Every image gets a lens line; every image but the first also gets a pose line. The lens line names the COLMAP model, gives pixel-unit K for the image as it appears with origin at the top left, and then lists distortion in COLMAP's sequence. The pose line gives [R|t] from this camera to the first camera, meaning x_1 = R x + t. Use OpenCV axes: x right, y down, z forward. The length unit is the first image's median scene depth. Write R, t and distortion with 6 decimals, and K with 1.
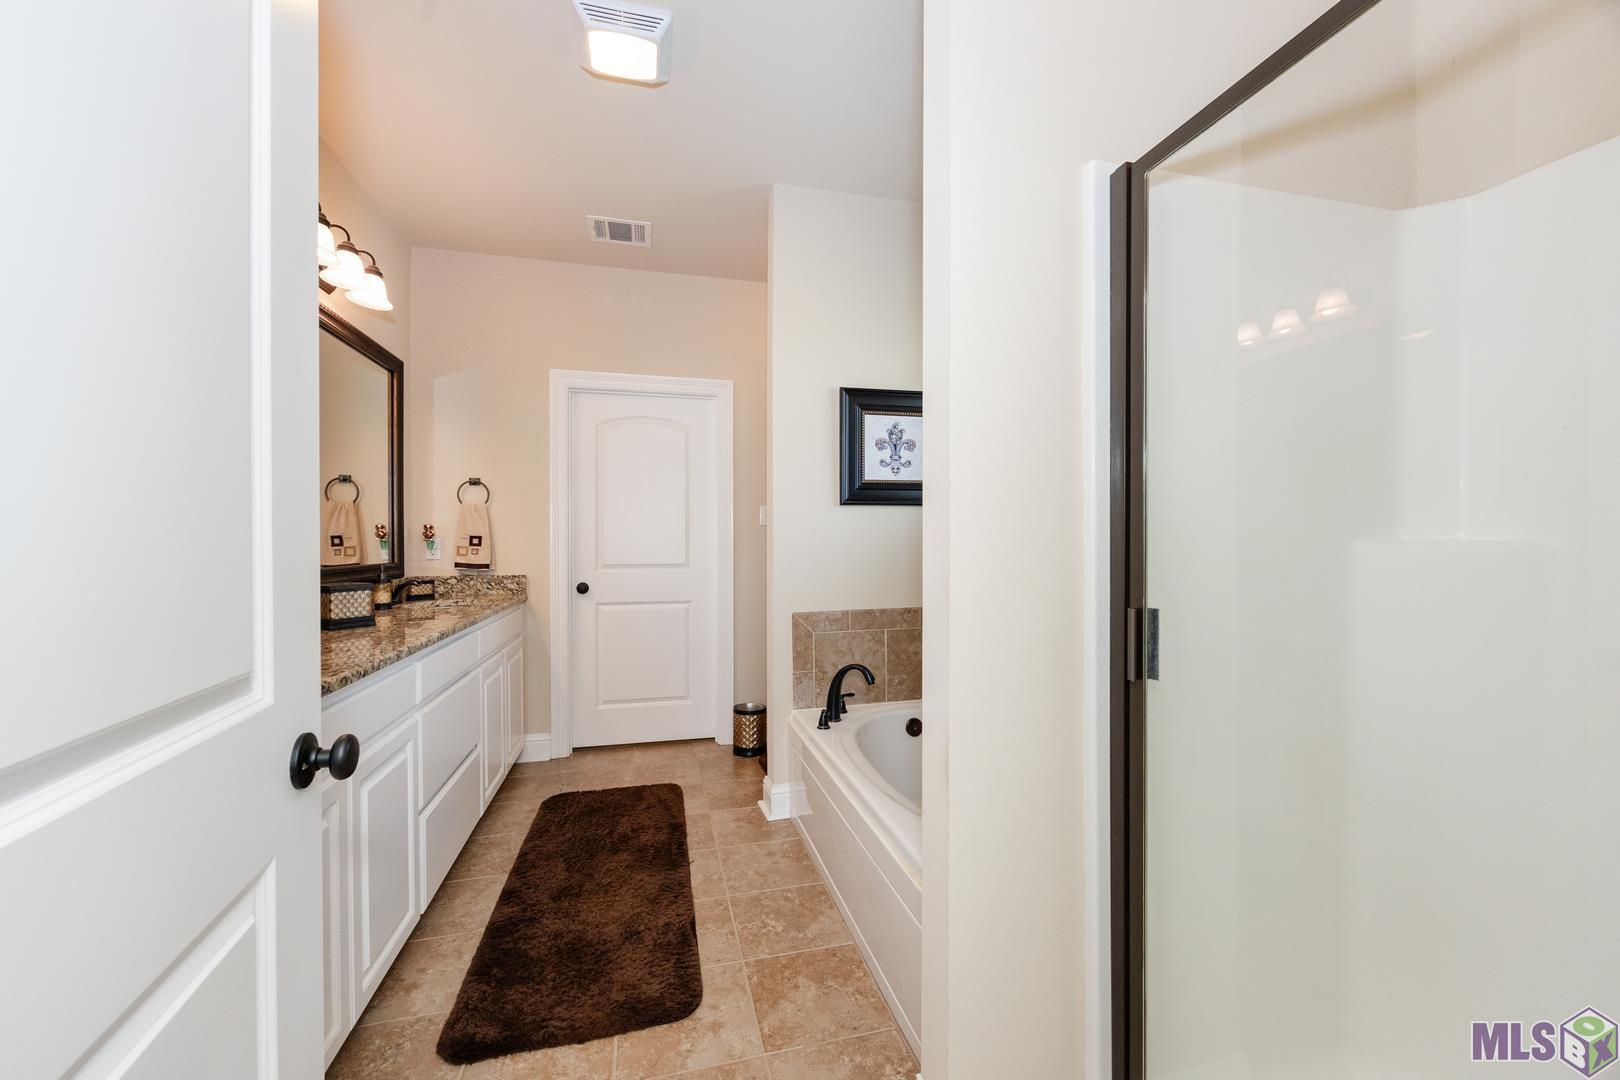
lens RADIAL K [[635.5, 0, 801.8], [0, 635.5, 543.3], [0, 0, 1]] dist [0.008375, 0.000351]
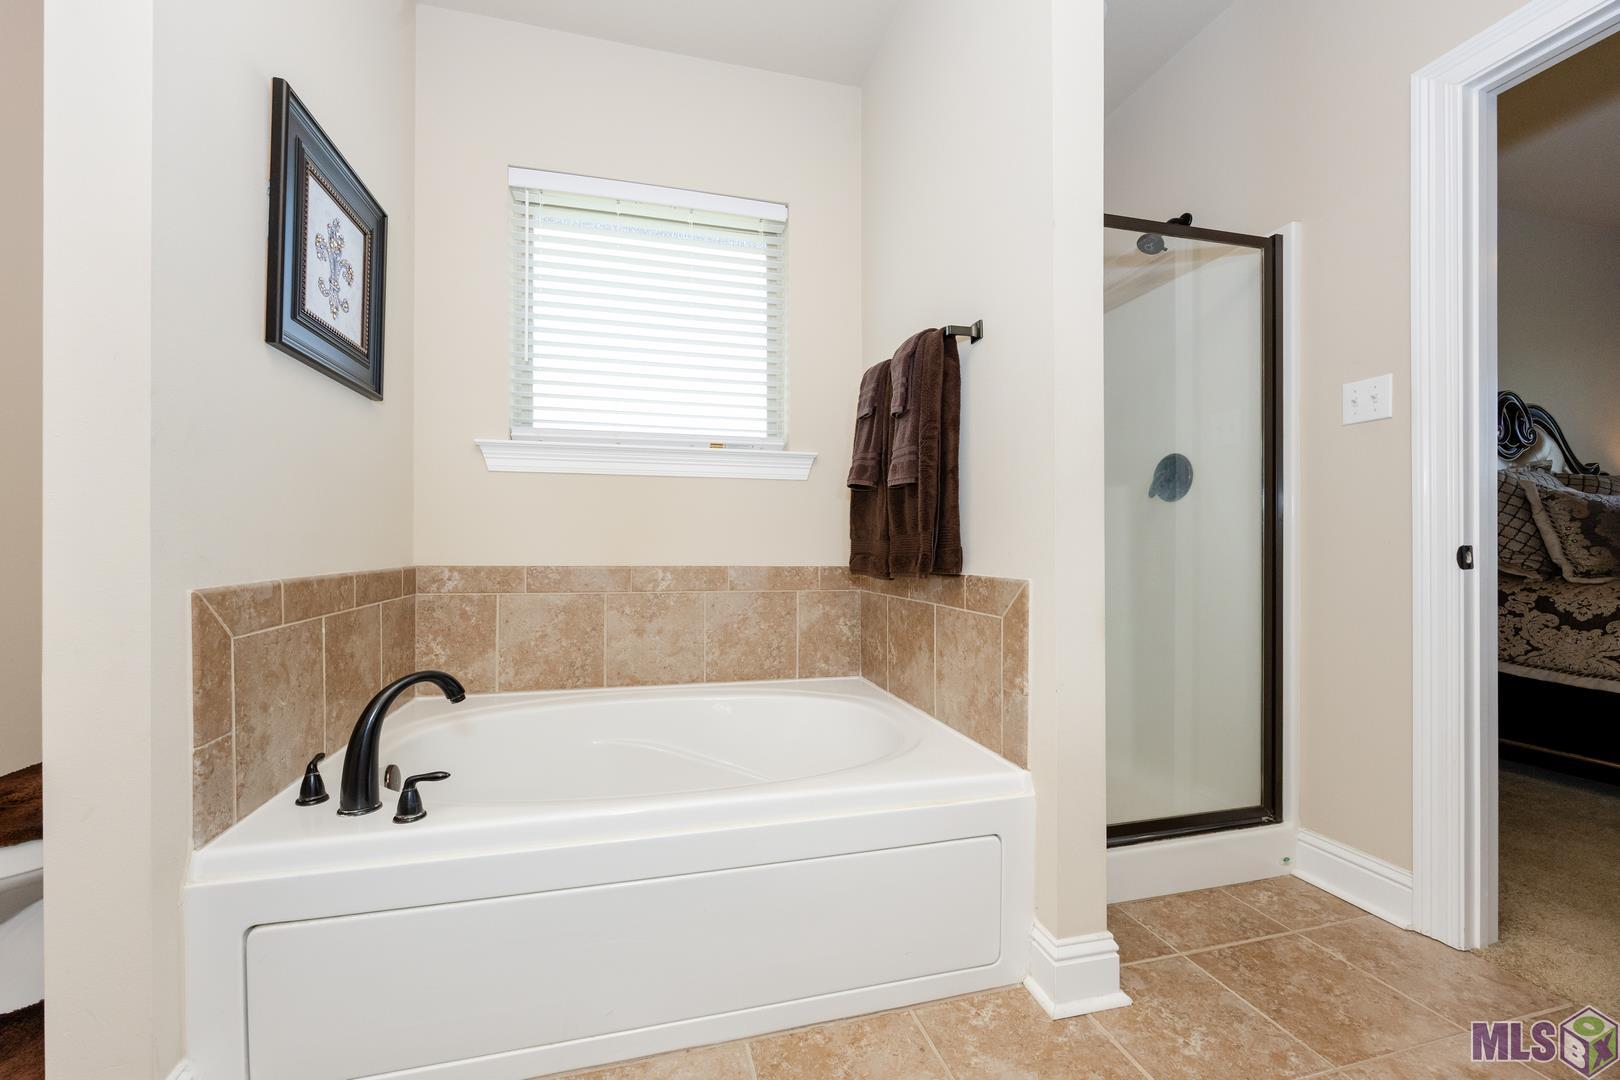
lens RADIAL K [[635.5, 0, 796.9], [0, 635.5, 537.9], [0, 0, 1]] dist [0.008375, 0.000351]
pose [[0.000178, 0.020231, 0.999795, -0.393767], [0.007813, 0.999765, -0.020231, 0.088461], [-0.999969, 0.007815, 0.000020, 0.644438]]
